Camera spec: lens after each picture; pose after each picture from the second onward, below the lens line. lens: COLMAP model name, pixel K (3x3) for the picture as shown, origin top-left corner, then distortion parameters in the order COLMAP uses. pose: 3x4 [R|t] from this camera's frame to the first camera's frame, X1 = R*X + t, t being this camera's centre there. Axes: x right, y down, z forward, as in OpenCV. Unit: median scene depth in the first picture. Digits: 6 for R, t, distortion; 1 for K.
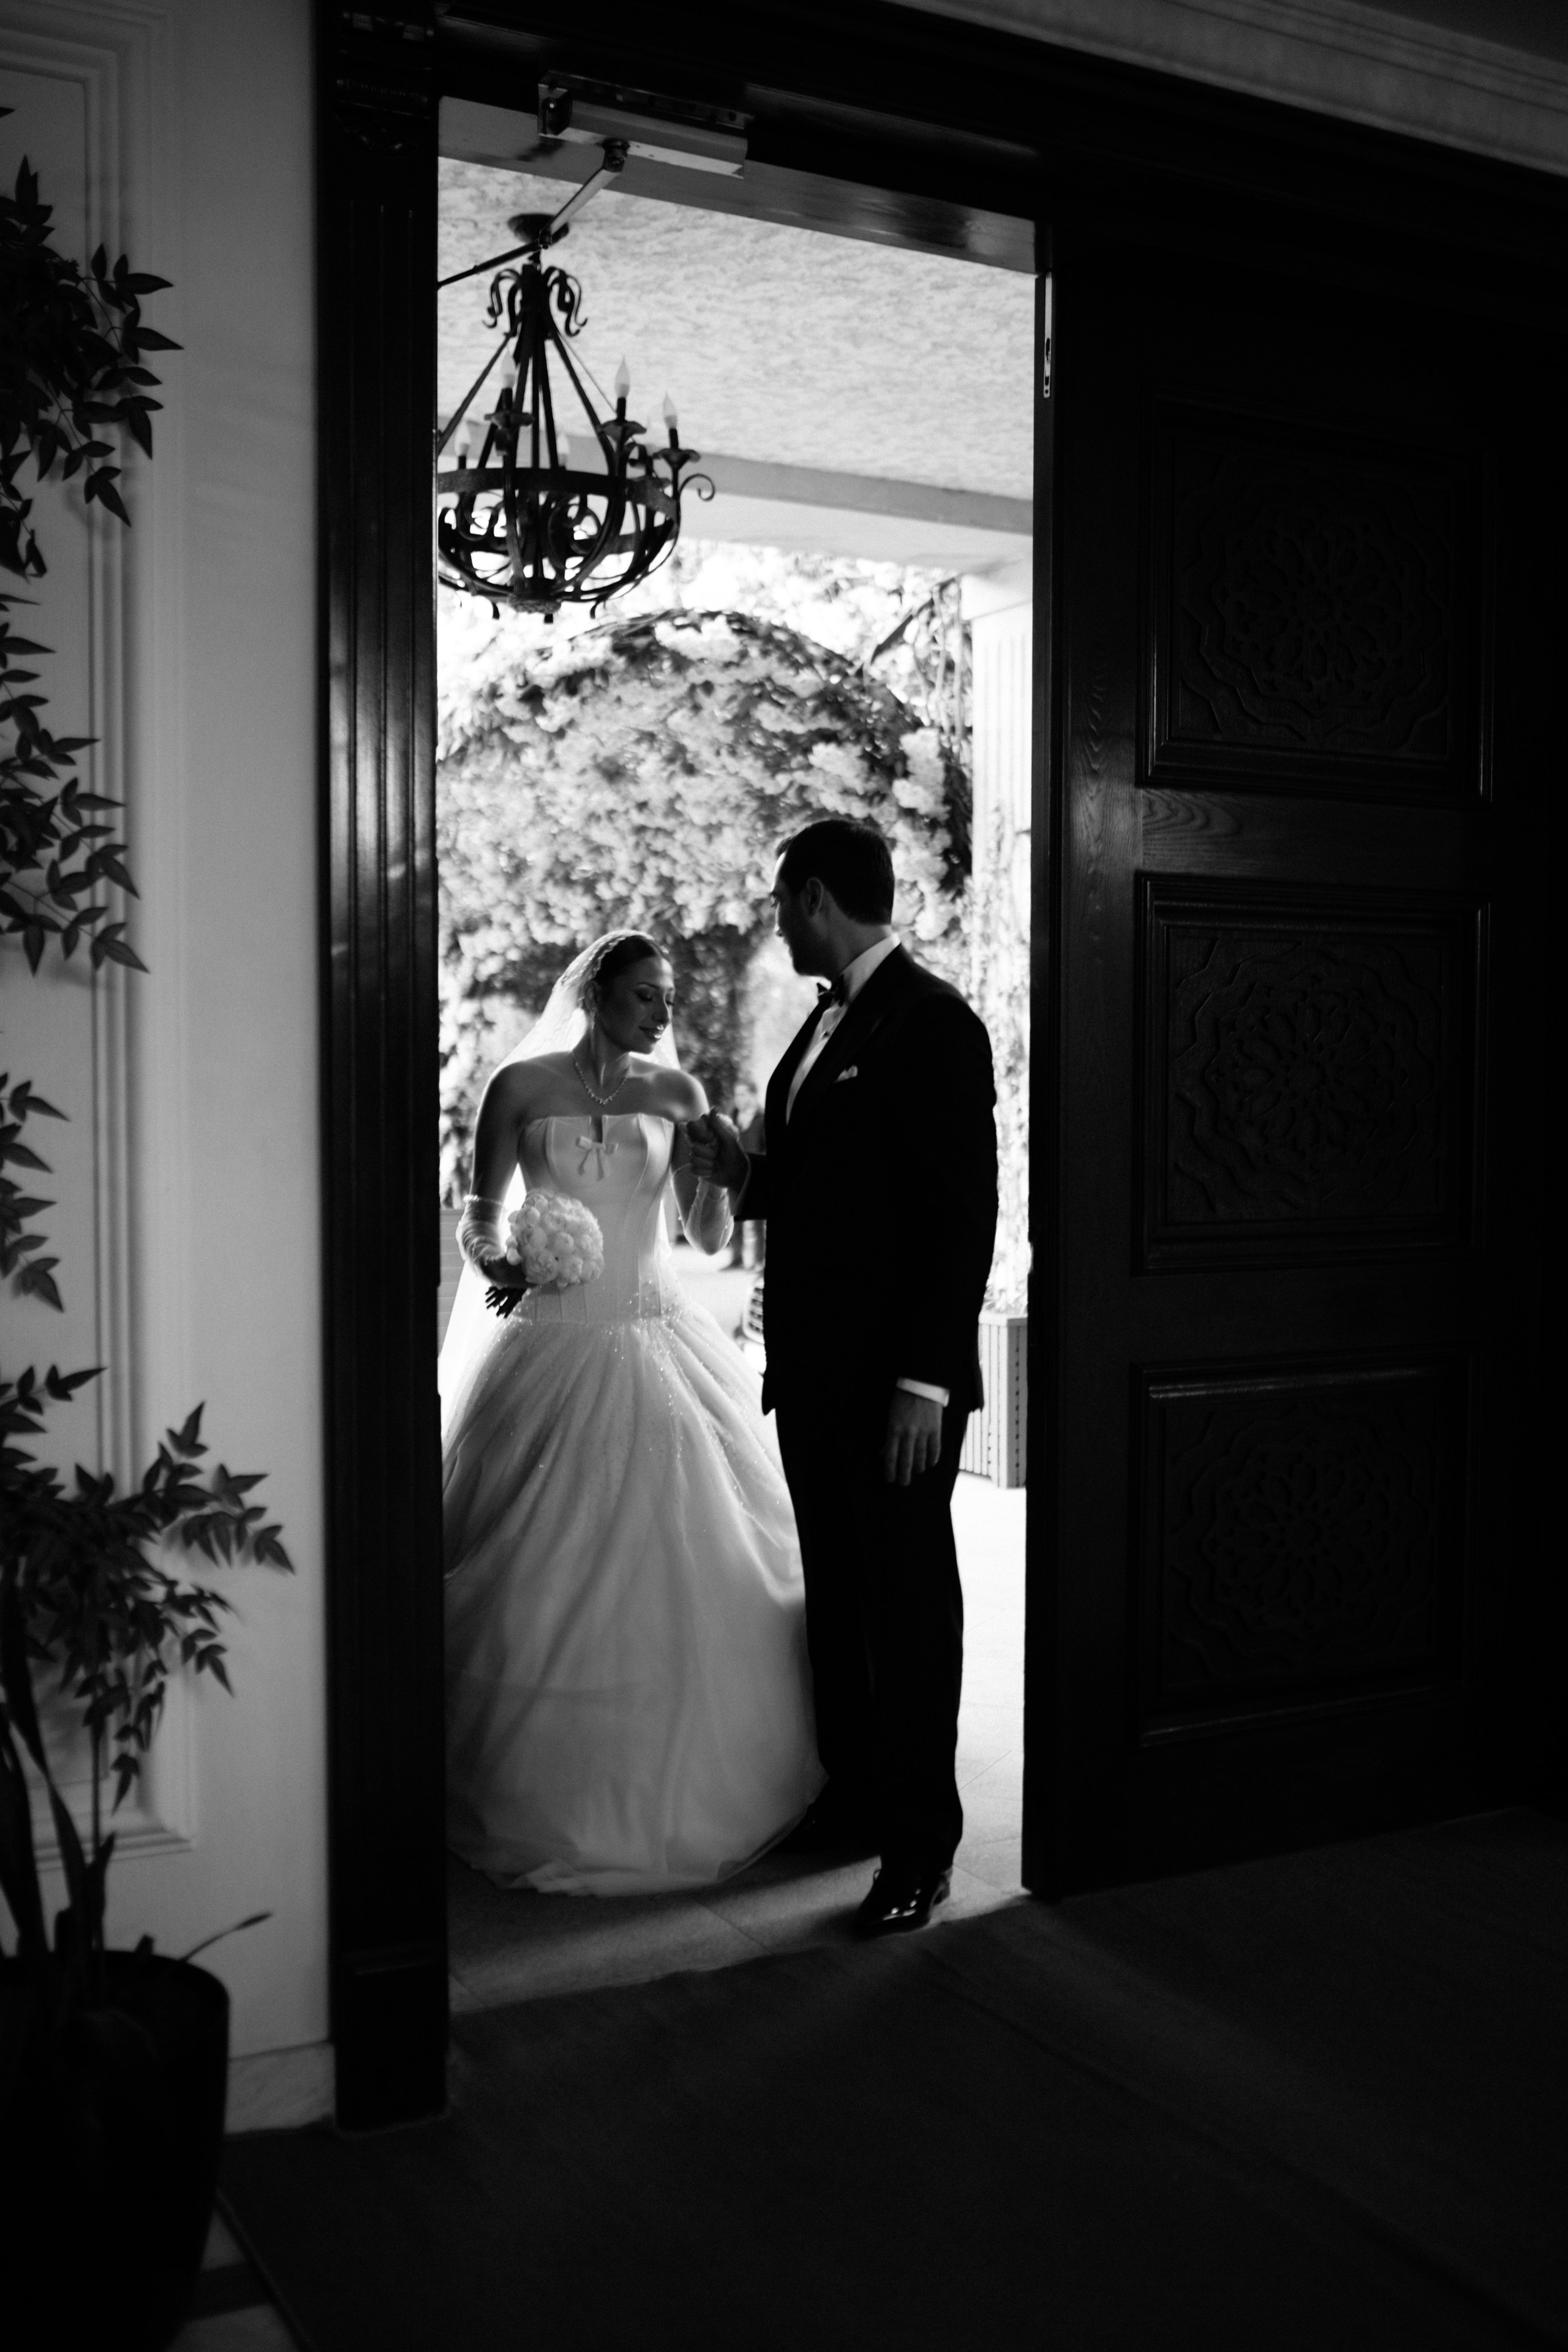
lens RADIAL K [[2393.9, 0, 784.0], [0, 2393.9, 1176.0], [0, 0, 1]] dist [0.134329, -0.000235]
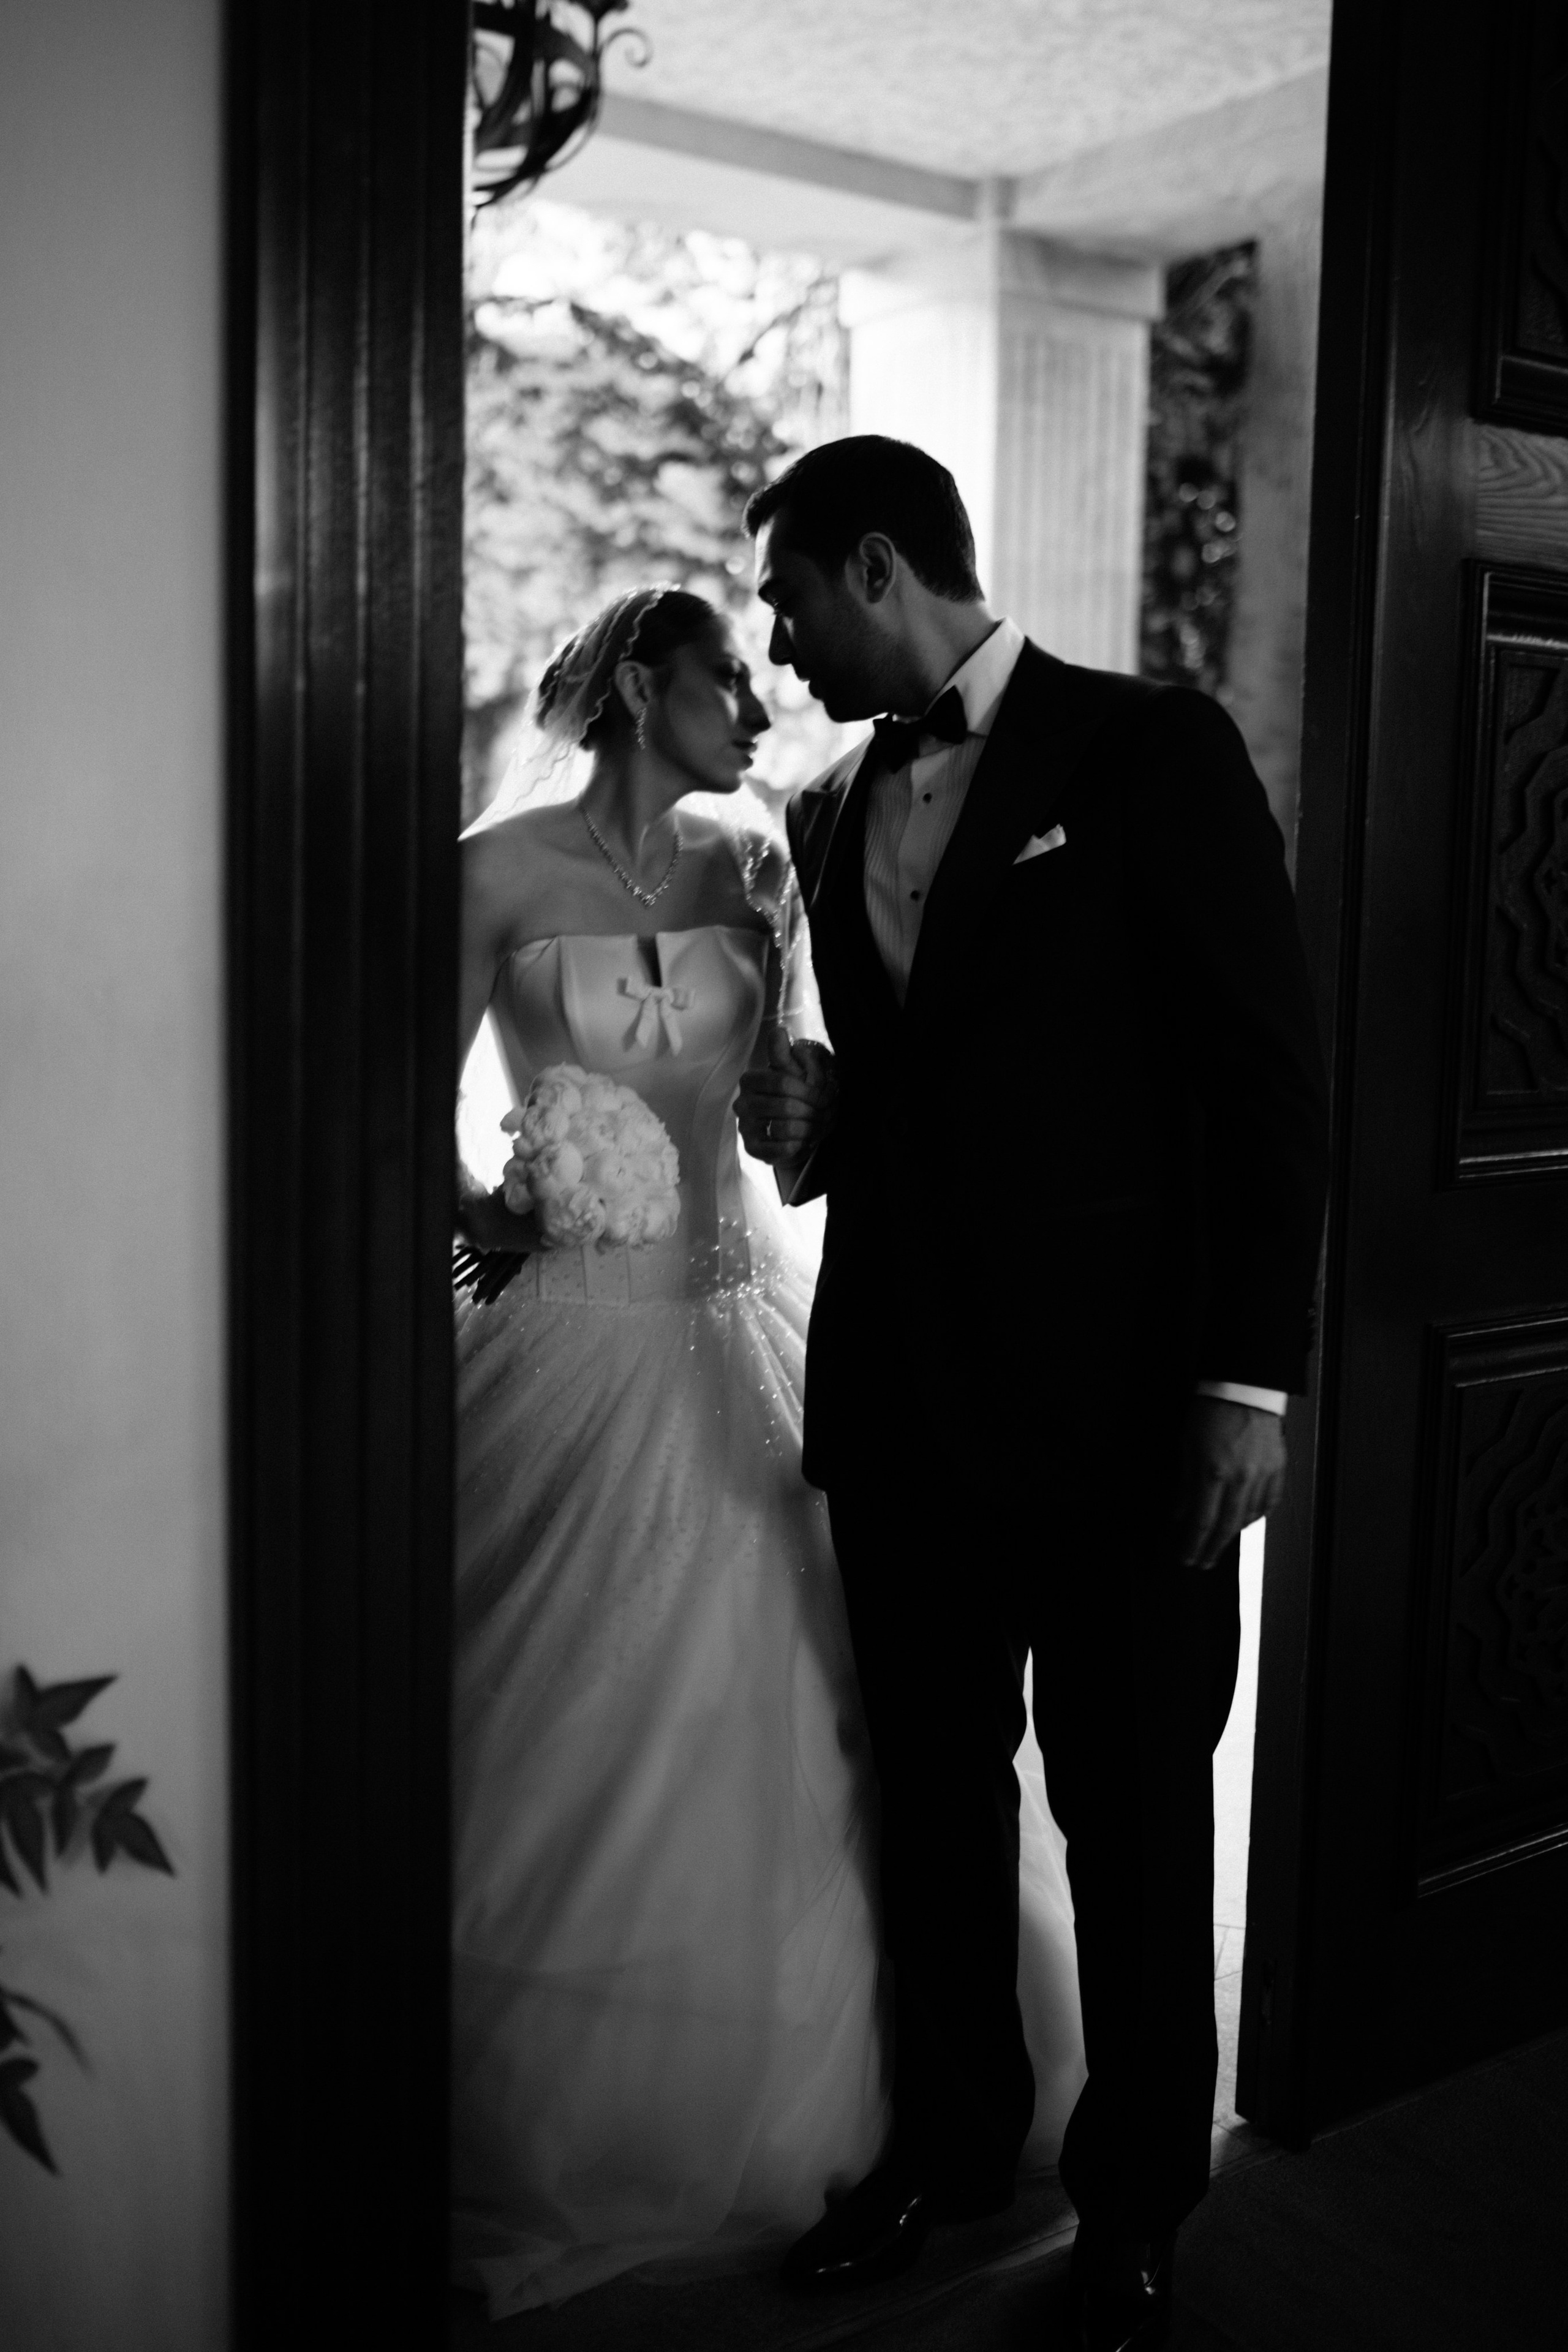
lens RADIAL K [[2410.3, 0, 779.5], [0, 2410.3, 1086.0], [0, 0, 1]] dist [-0.008822, 0.186456]
pose [[0.993415, 0.004630, 0.114480, -0.042661], [-0.010306, 0.998744, 0.049039, -0.006921], [-0.114109, -0.049895, 0.992215, 0.156917]]
